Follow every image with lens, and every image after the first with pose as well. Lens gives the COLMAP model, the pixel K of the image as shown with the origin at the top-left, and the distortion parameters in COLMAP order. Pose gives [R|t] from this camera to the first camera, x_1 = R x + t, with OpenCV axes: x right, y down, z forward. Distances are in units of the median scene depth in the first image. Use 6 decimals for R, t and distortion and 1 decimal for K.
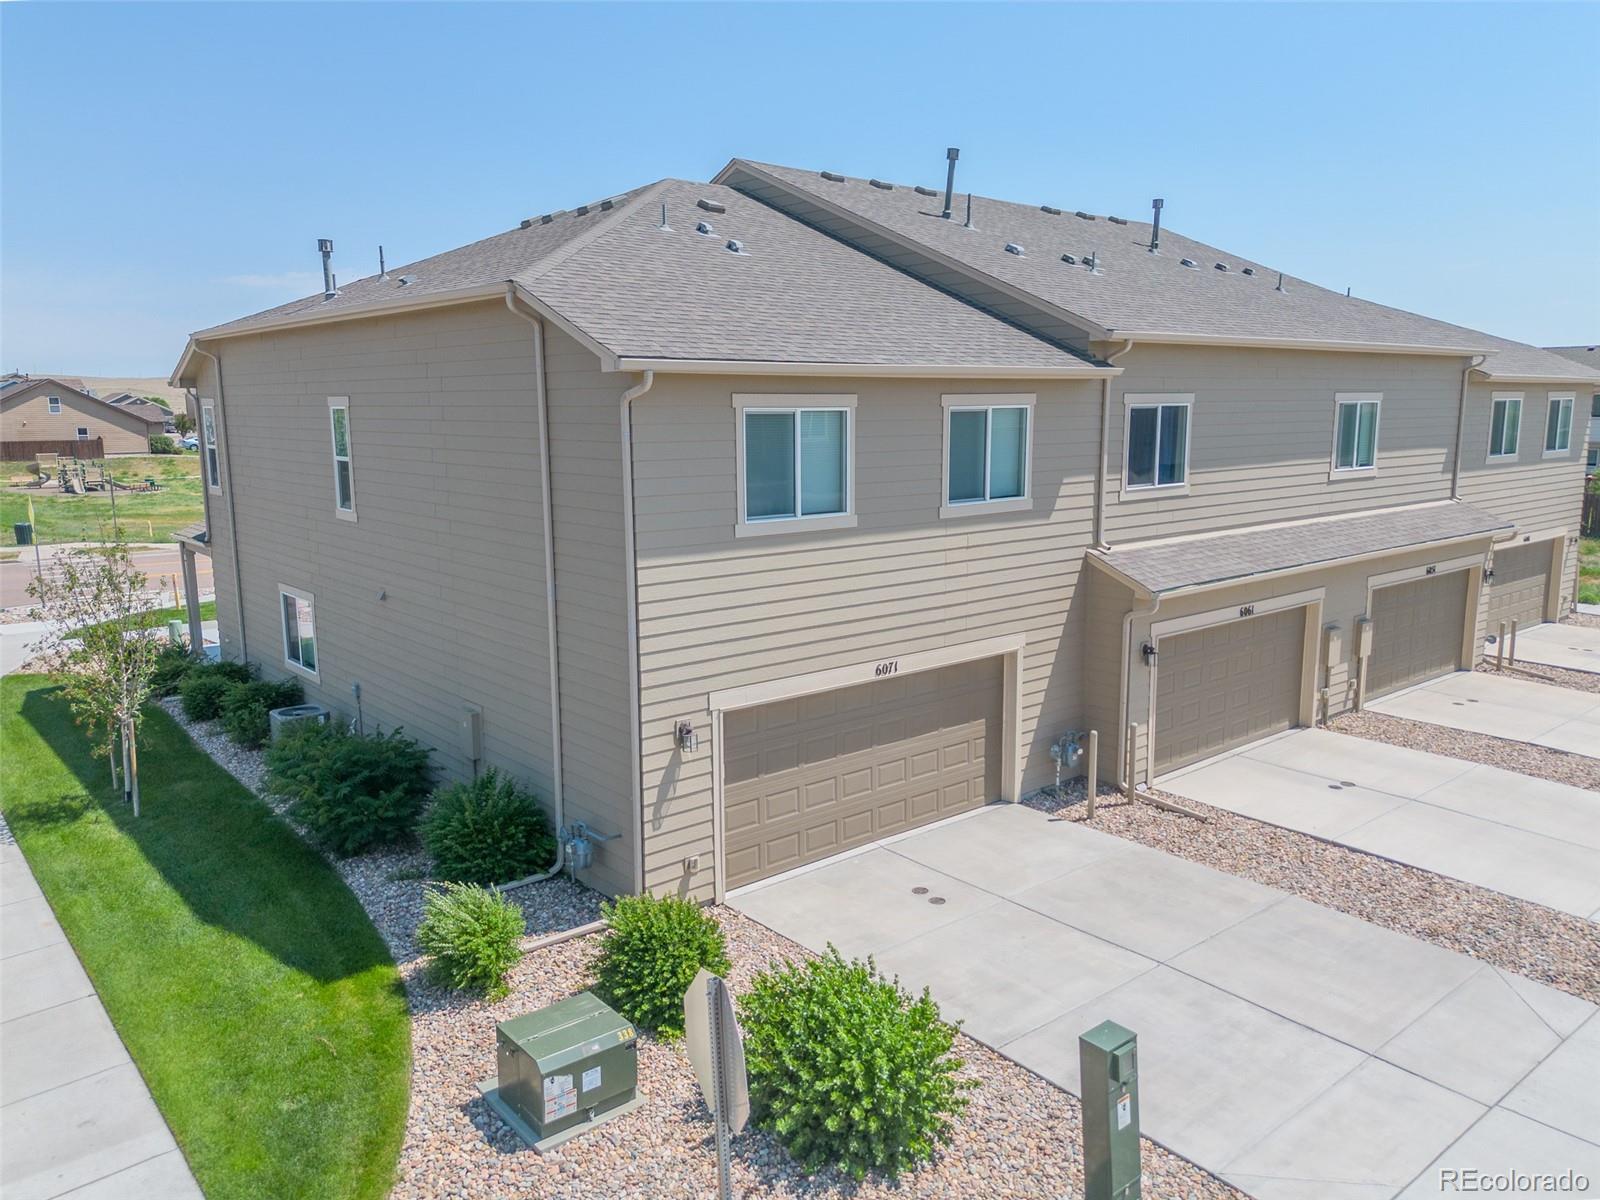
lens RADIAL K [[1195.1, 0, 790.2], [0, 1195.1, 601.0], [0, 0, 1]] dist [0.034253, -0.012410]
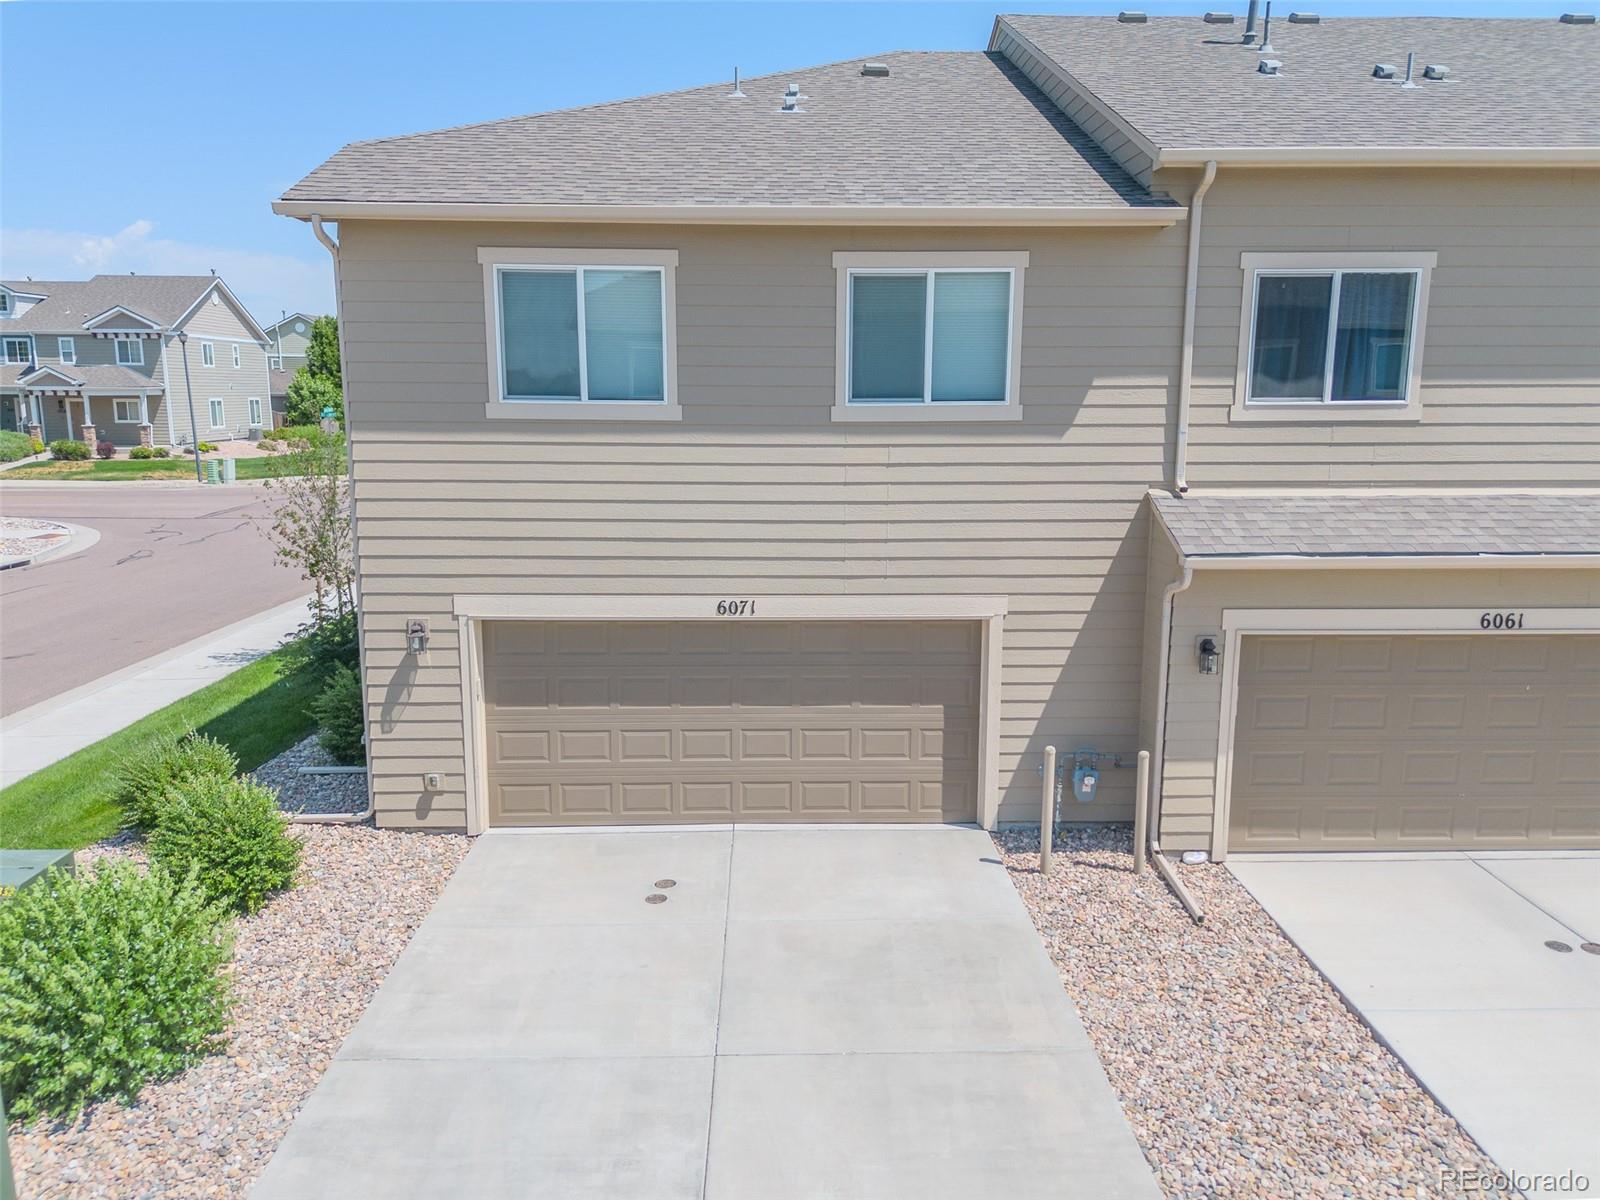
lens RADIAL K [[1195.1, 0, 798.5], [0, 1195.1, 601.0], [0, 0, 1]] dist [0.034253, -0.012410]
pose [[0.781343, 0.116579, -0.613118, 0.530251], [-0.109423, 0.992771, 0.049320, 0.008073], [0.614435, 0.028553, 0.788451, 0.359240]]
